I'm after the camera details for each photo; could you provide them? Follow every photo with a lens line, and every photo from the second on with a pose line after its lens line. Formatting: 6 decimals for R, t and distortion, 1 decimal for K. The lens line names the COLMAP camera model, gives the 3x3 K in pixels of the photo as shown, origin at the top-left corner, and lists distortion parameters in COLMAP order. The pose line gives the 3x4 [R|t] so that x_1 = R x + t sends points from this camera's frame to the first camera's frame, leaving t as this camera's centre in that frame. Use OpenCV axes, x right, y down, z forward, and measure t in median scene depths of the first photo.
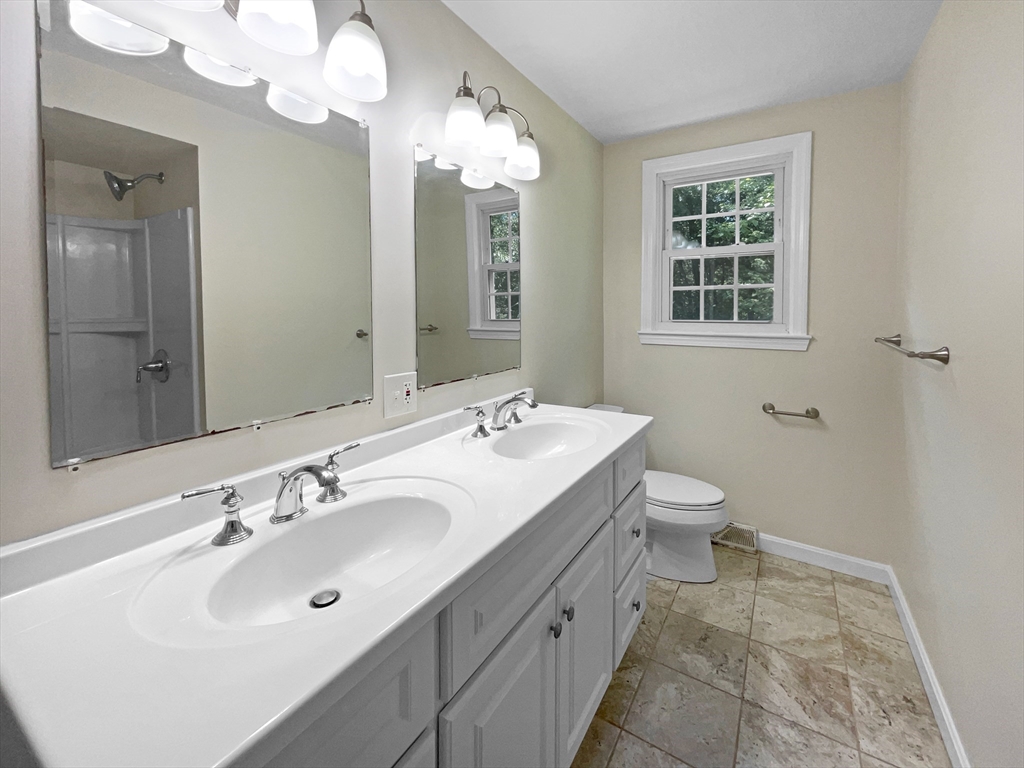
lens RADIAL K [[434.5, 0, 509.9], [0, 434.5, 352.1], [0, 0, 1]] dist [0.006973, 0.000547]
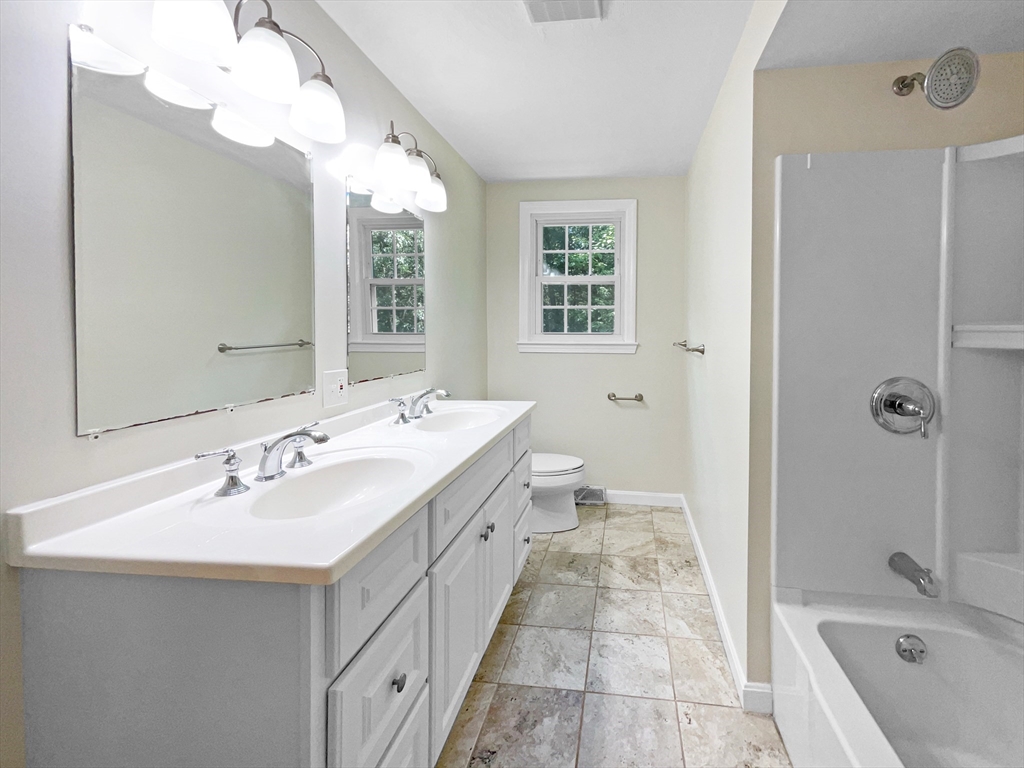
lens RADIAL K [[434.5, 0, 514.1], [0, 434.5, 380.9], [0, 0, 1]] dist [0.006973, 0.000547]
pose [[0.950394, -0.019516, 0.310435, -0.154407], [0.013028, 0.999651, 0.022962, 0.056196], [-0.310775, -0.017779, 0.950317, -0.256636]]
